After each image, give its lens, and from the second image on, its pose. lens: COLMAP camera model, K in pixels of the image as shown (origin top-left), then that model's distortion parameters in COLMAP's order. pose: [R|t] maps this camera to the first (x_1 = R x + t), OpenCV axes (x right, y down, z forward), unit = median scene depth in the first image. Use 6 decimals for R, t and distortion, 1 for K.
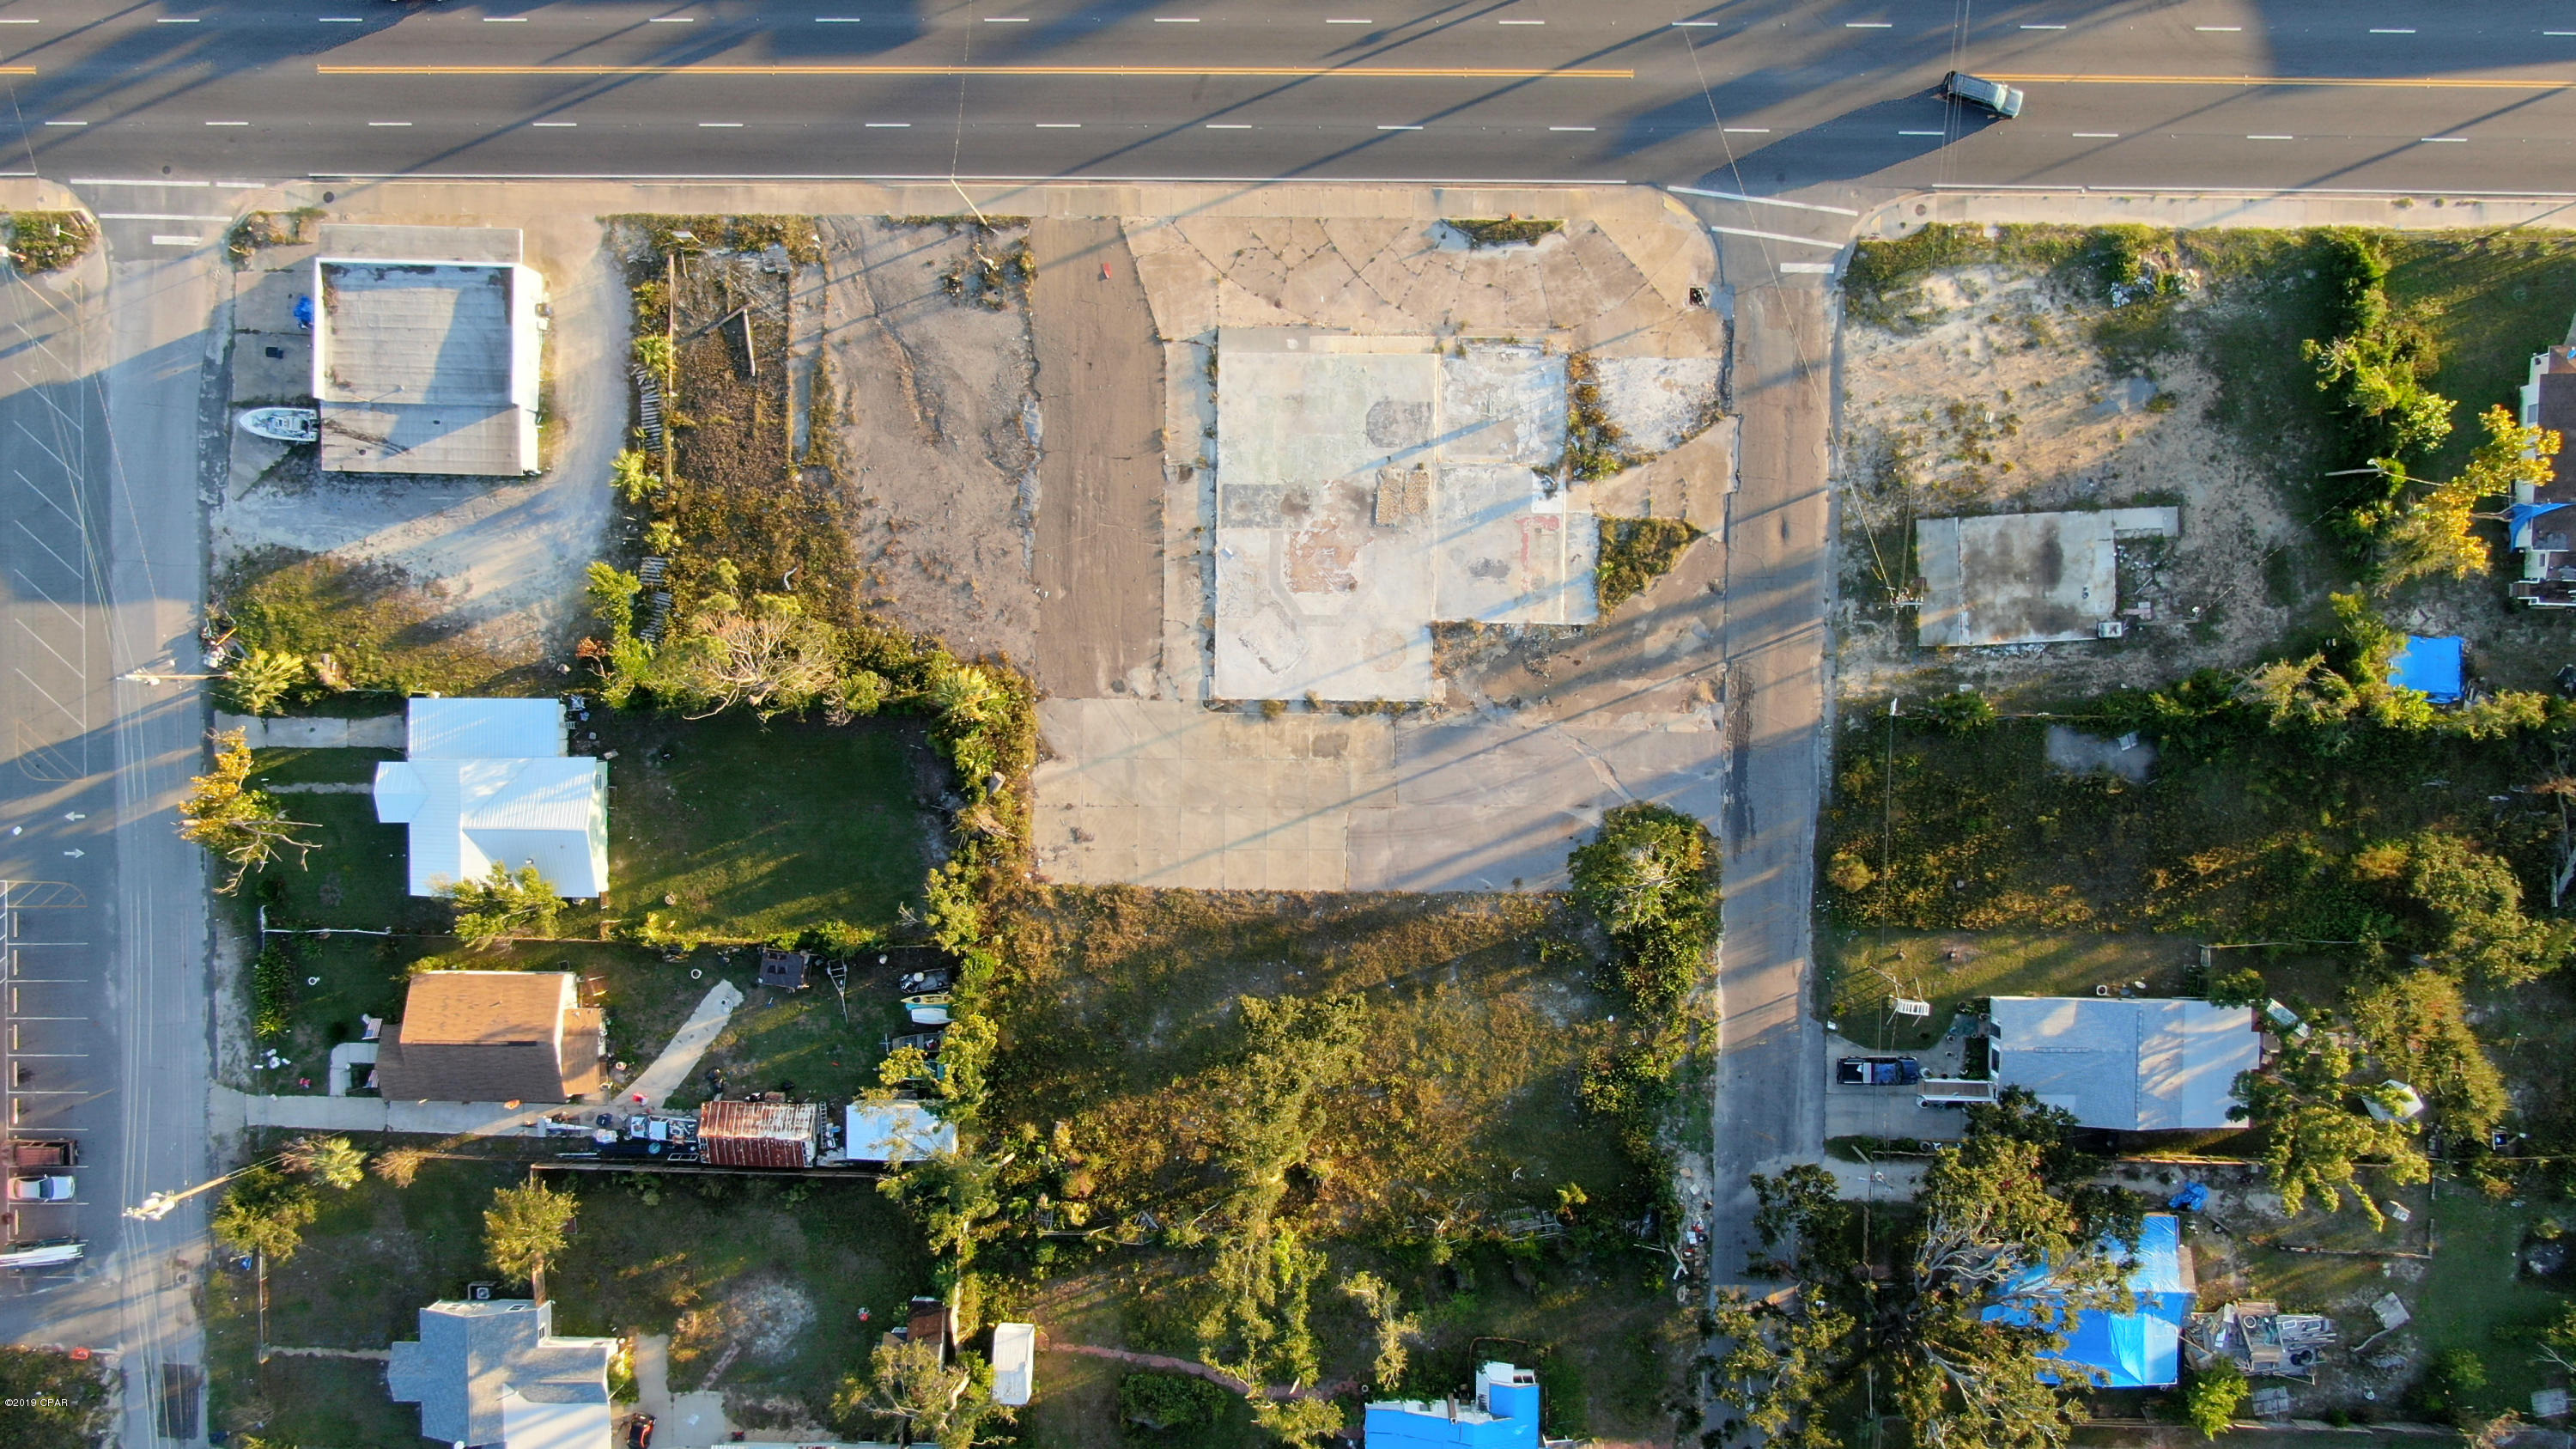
lens RADIAL K [[1852.5, 0, 1288.0], [0, 1852.5, 724.5], [0, 0, 1]] dist [-0.018430, 0.007854]
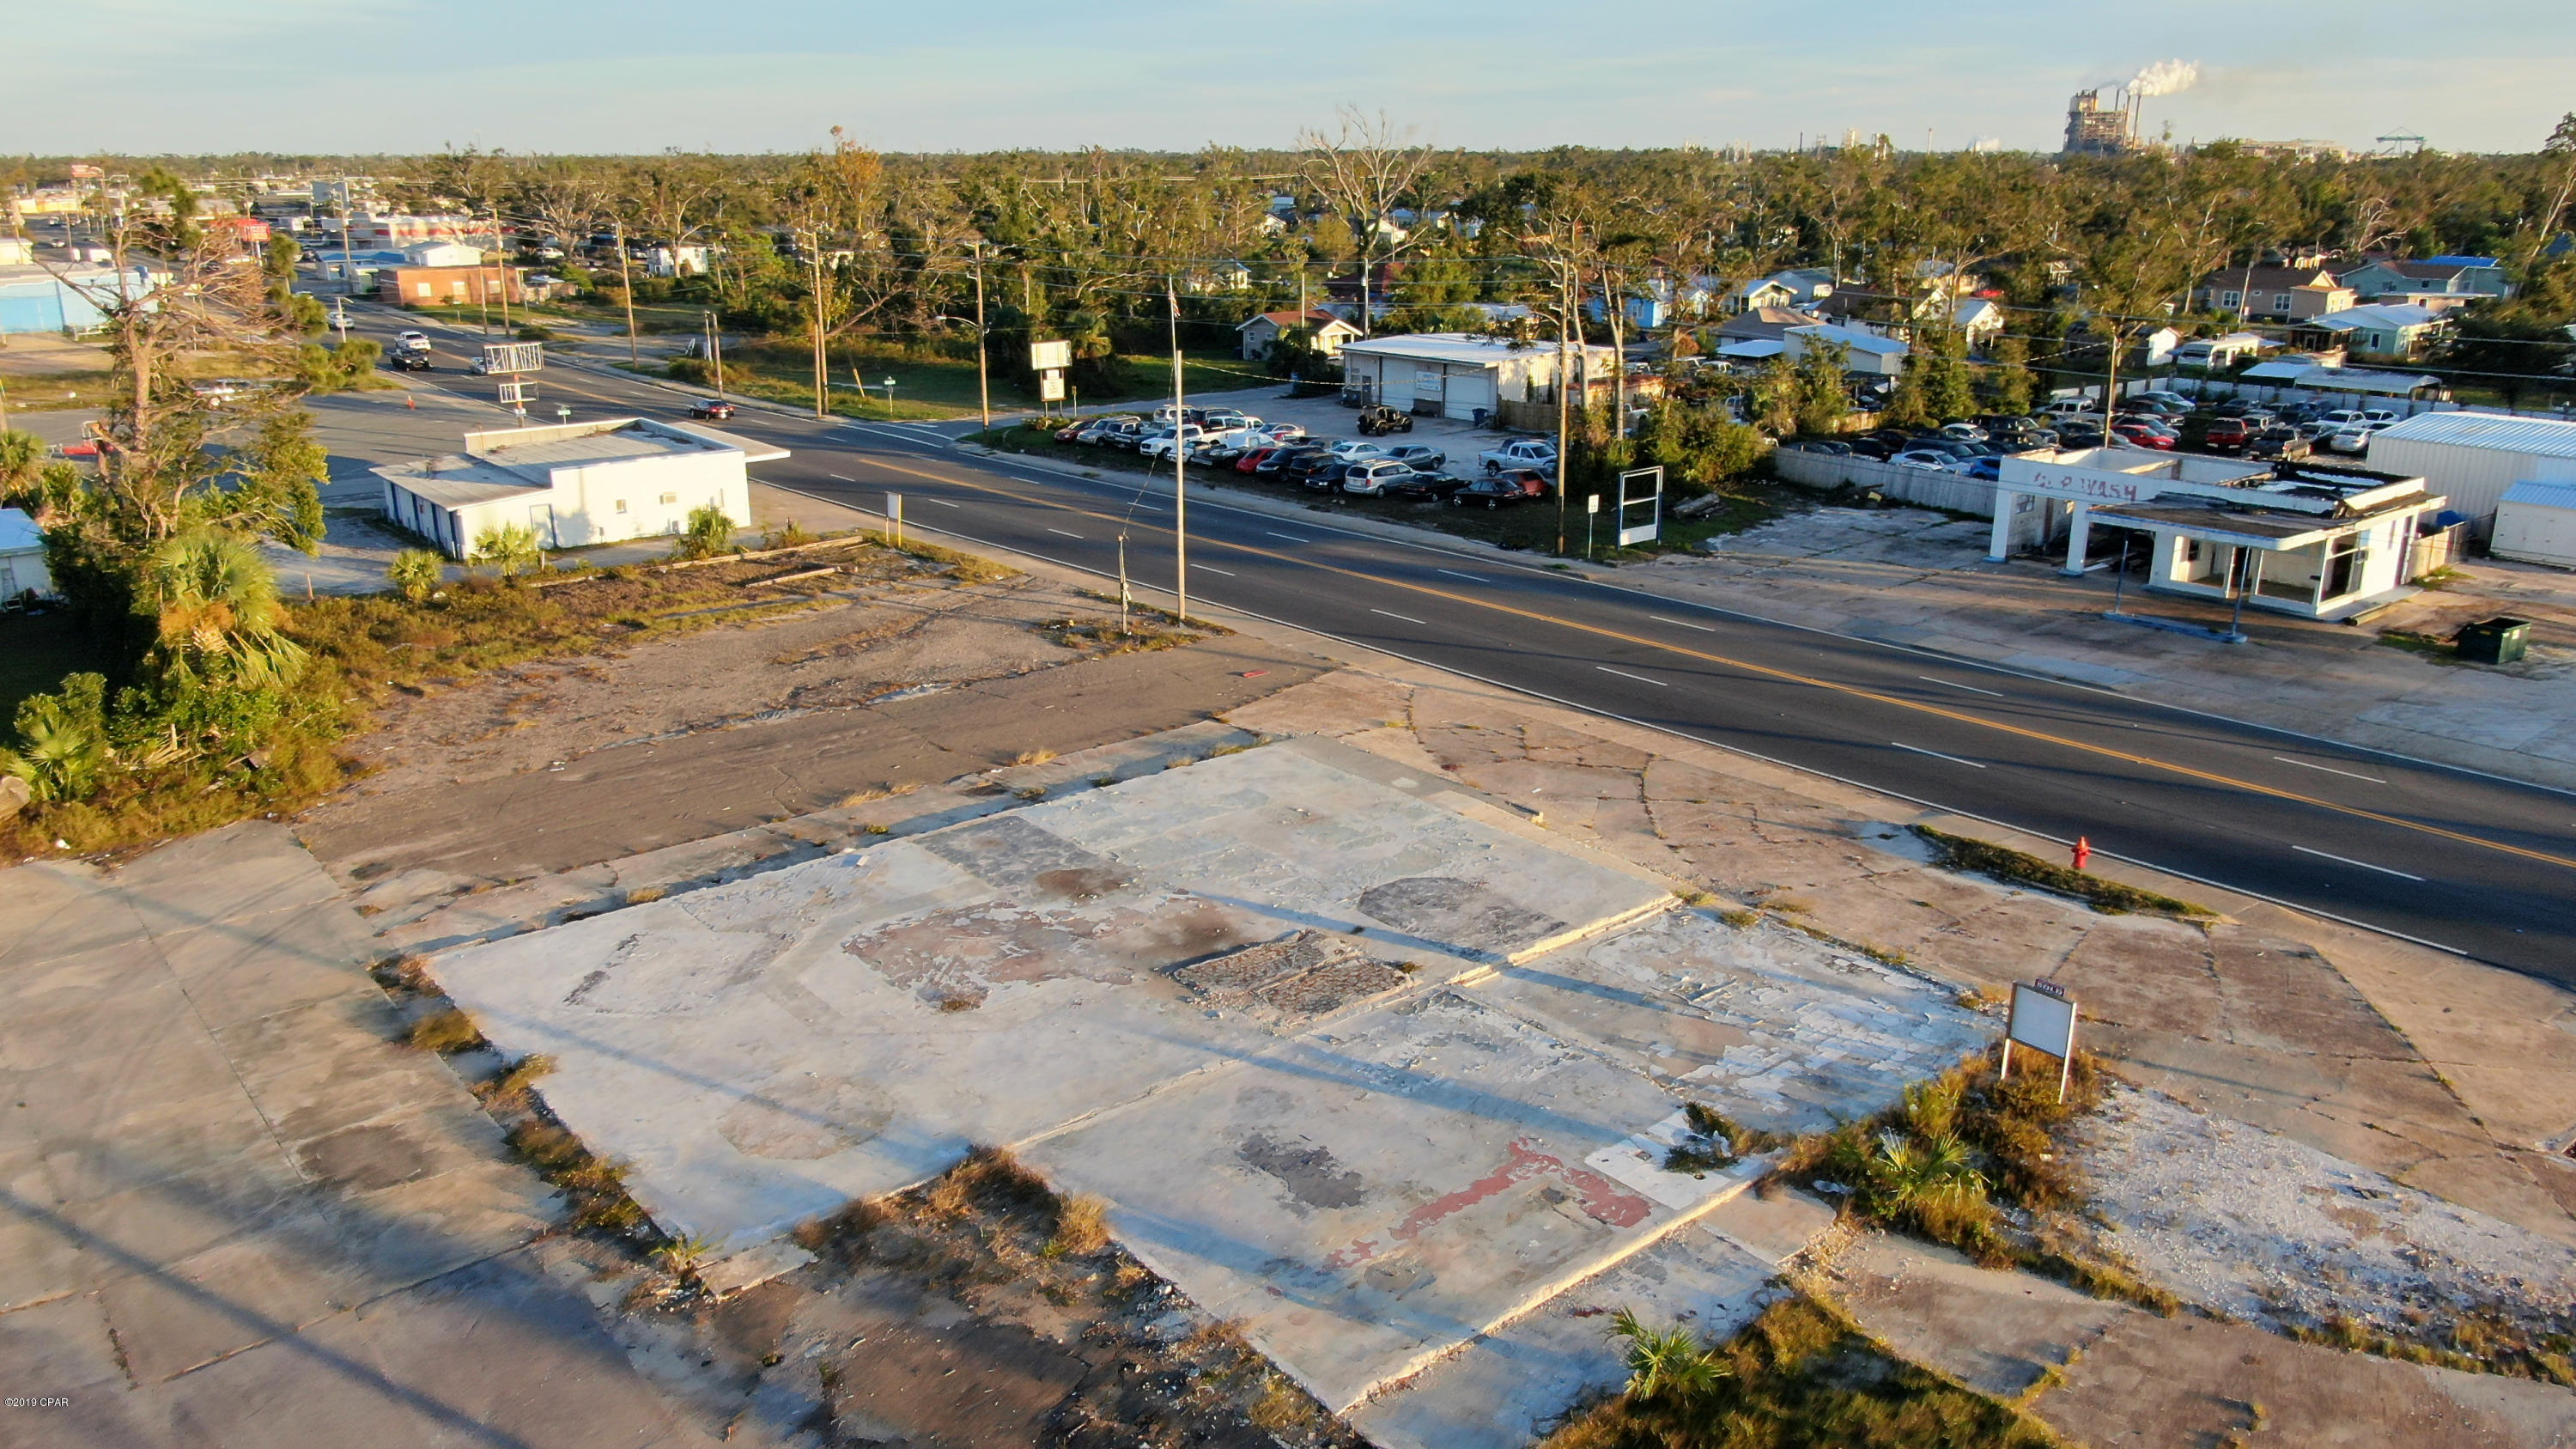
lens RADIAL K [[1852.5, 0, 1288.0], [0, 1852.5, 724.5], [0, 0, 1]] dist [-0.018430, 0.007854]
pose [[0.650205, 0.248024, -0.718135, 0.270582], [-0.758856, 0.165940, -0.629763, 0.063954], [-0.037028, 0.954436, 0.296110, 0.868424]]
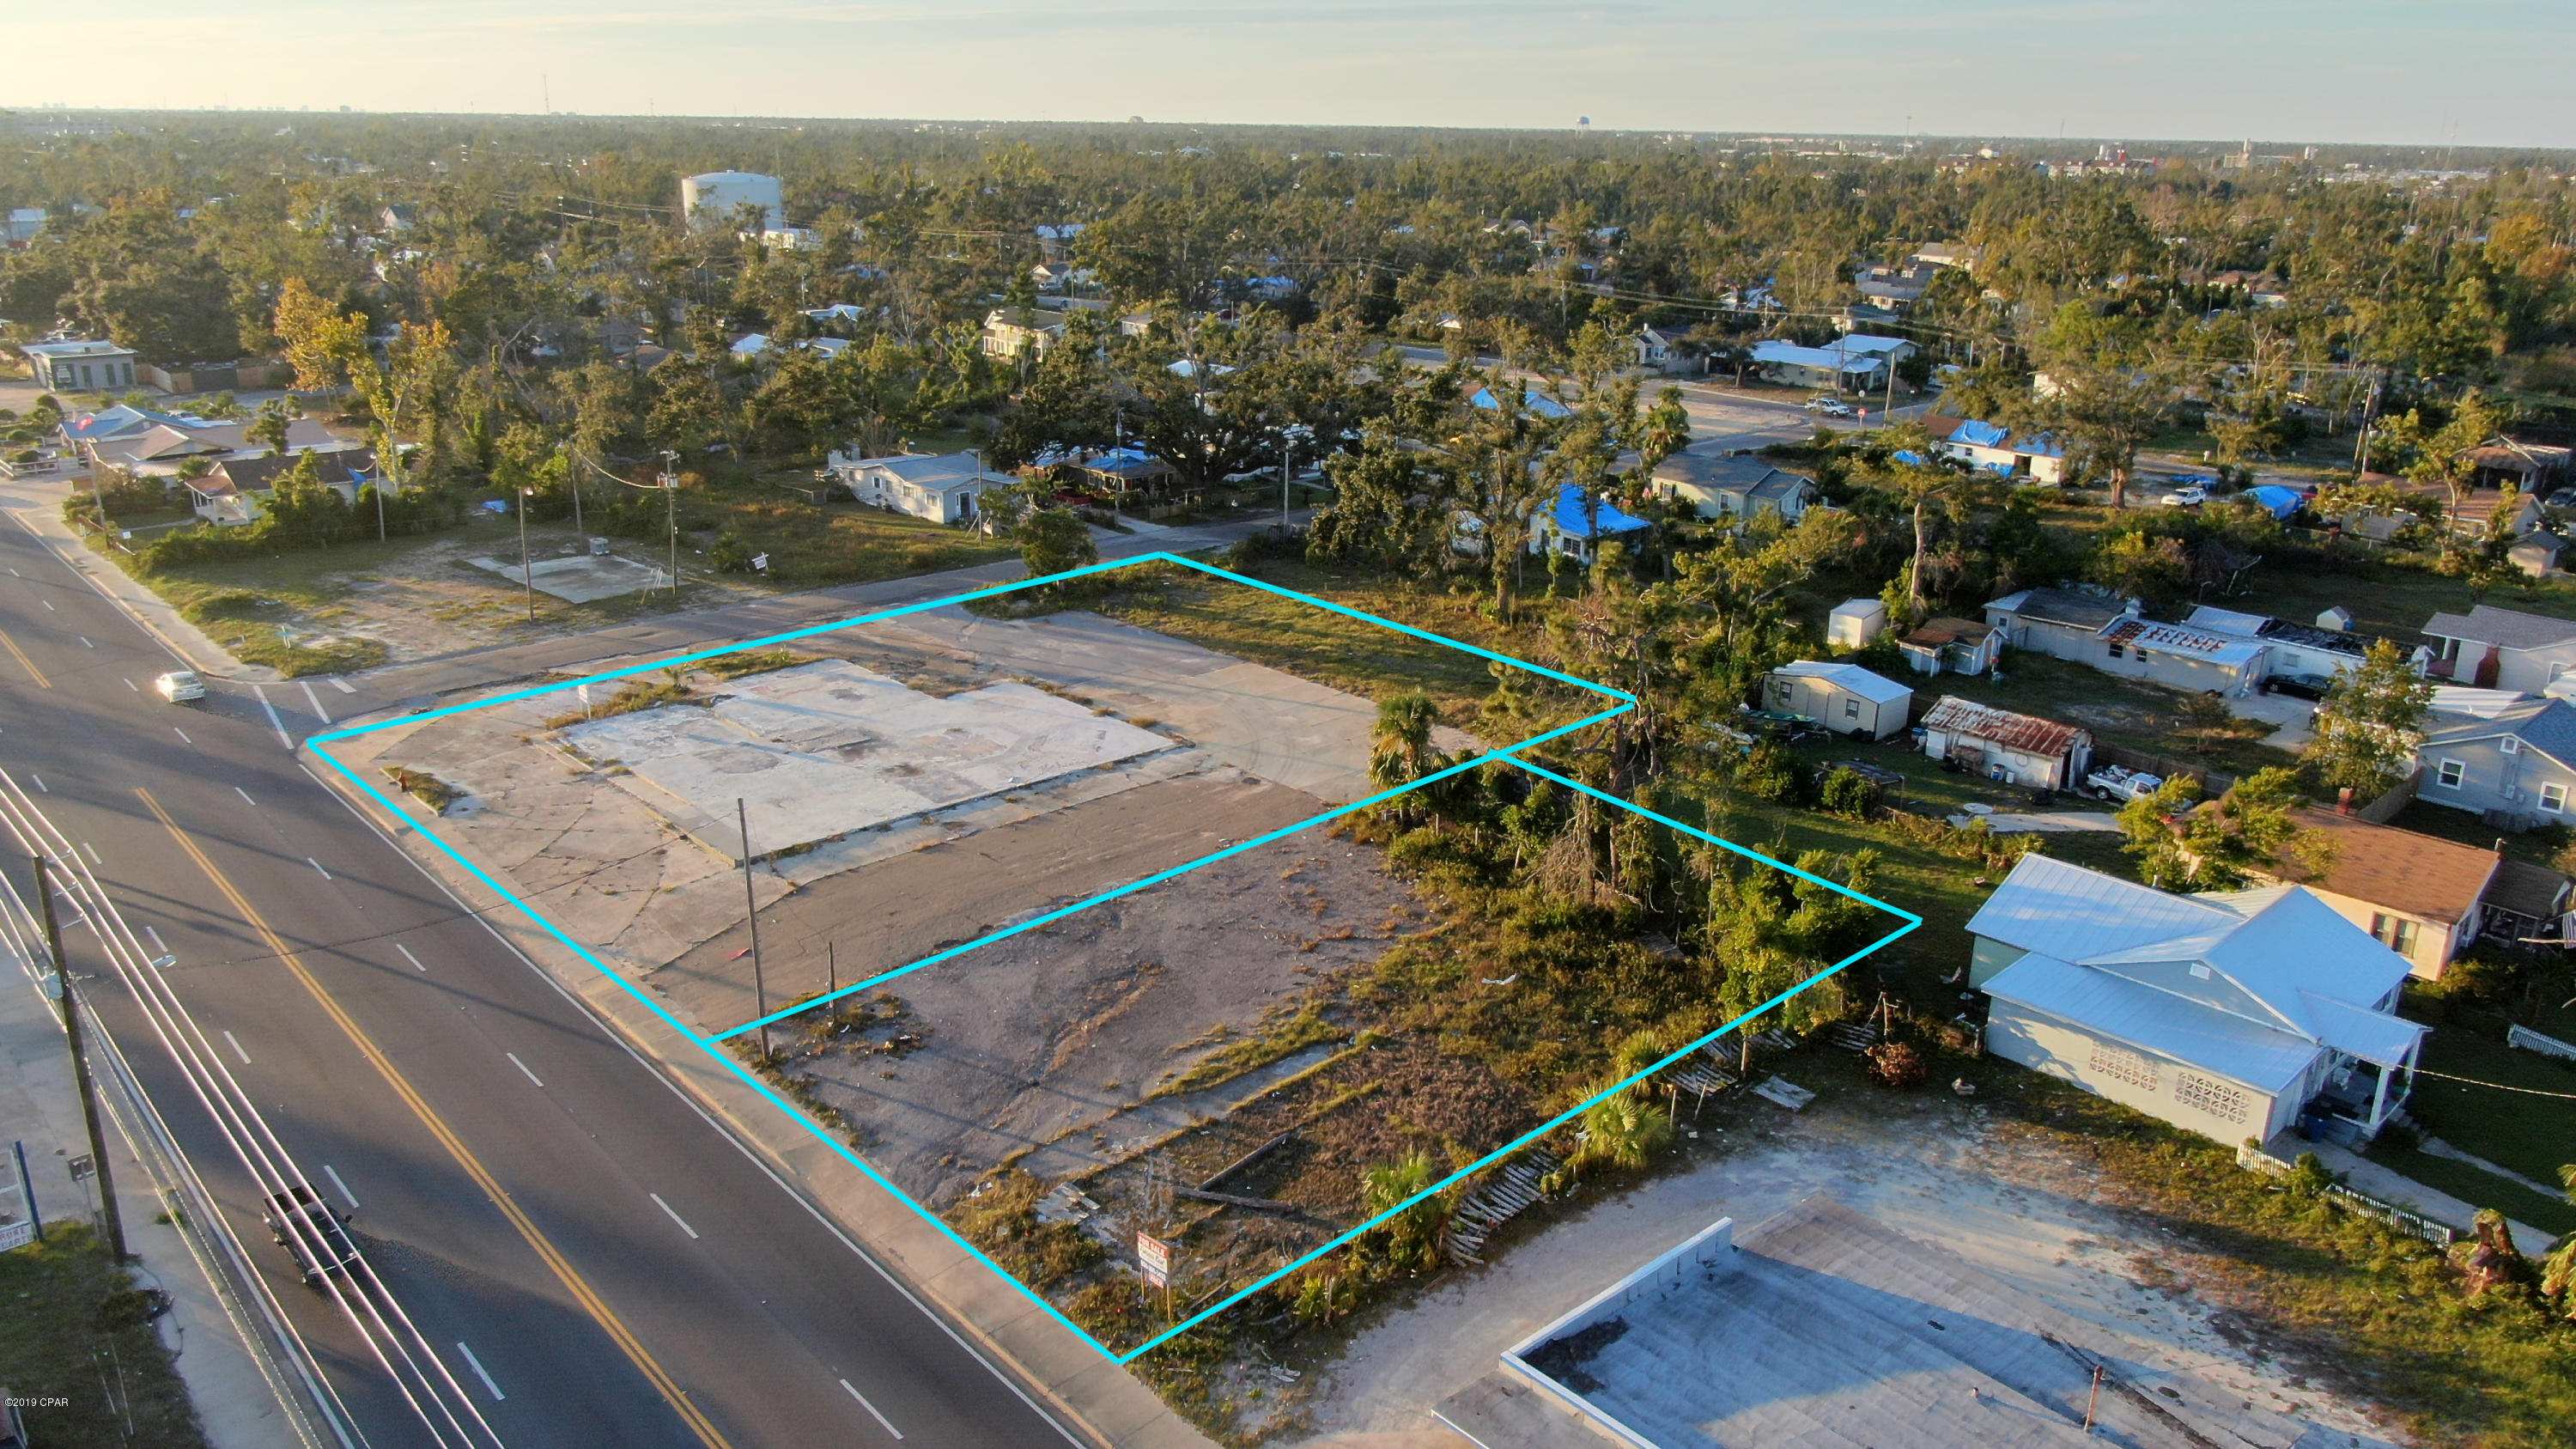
lens RADIAL K [[1852.5, 0, 1288.0], [0, 1852.5, 724.5], [0, 0, 1]] dist [-0.018430, 0.007854]
pose [[-0.688279, -0.210487, 0.694238, -0.609445], [0.725125, -0.228056, 0.649757, -0.484018], [0.021559, 0.950624, 0.309596, 0.757677]]
